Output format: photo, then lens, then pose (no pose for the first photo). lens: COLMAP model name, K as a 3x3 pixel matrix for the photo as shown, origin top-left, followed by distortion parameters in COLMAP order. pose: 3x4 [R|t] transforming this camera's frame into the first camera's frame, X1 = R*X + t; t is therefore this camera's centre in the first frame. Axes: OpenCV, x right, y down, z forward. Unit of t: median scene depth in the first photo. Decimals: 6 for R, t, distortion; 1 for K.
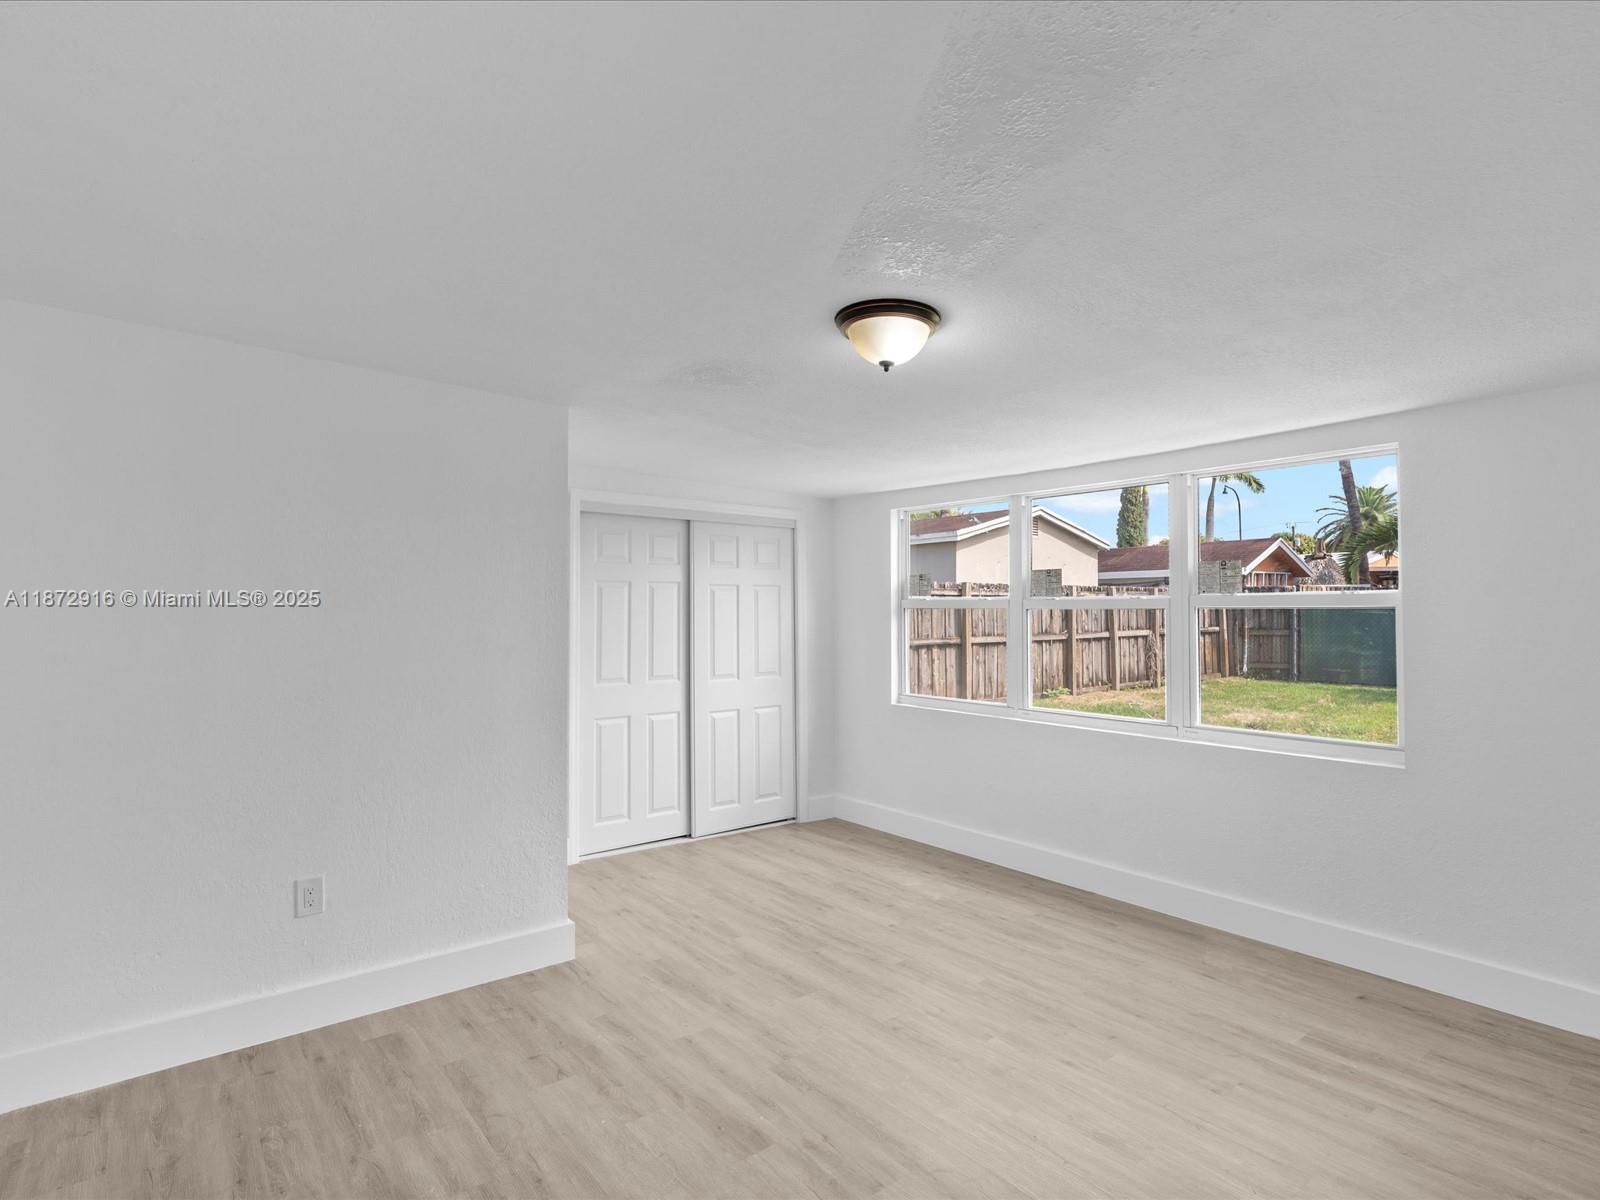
lens RADIAL K [[813.1, 0, 824.5], [0, 813.1, 609.2], [0, 0, 1]] dist [-0.003471, 0.000263]
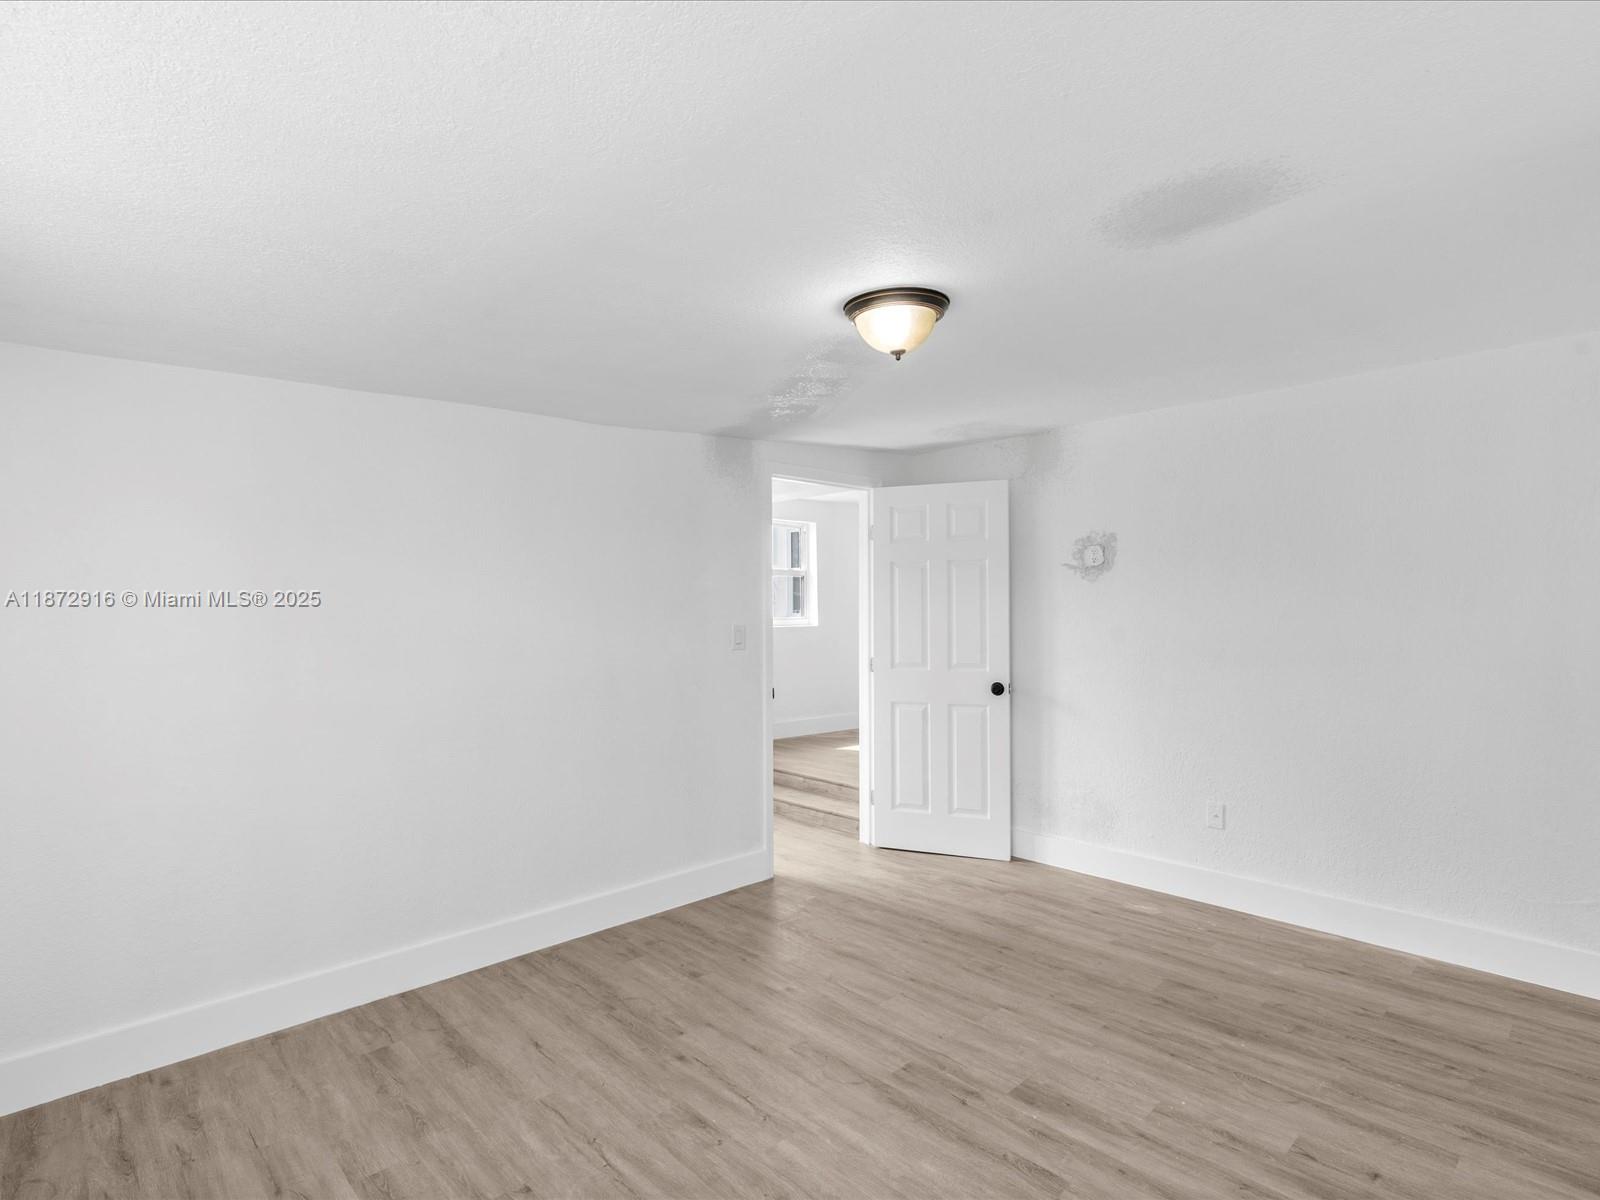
lens RADIAL K [[813.1, 0, 824.5], [0, 813.1, 609.2], [0, 0, 1]] dist [-0.003471, 0.000263]
pose [[-0.996269, 0.010170, -0.085704, 0.247364], [0.010589, 0.999934, -0.004435, 0.011866], [0.085654, -0.005326, -0.996311, 1.903219]]
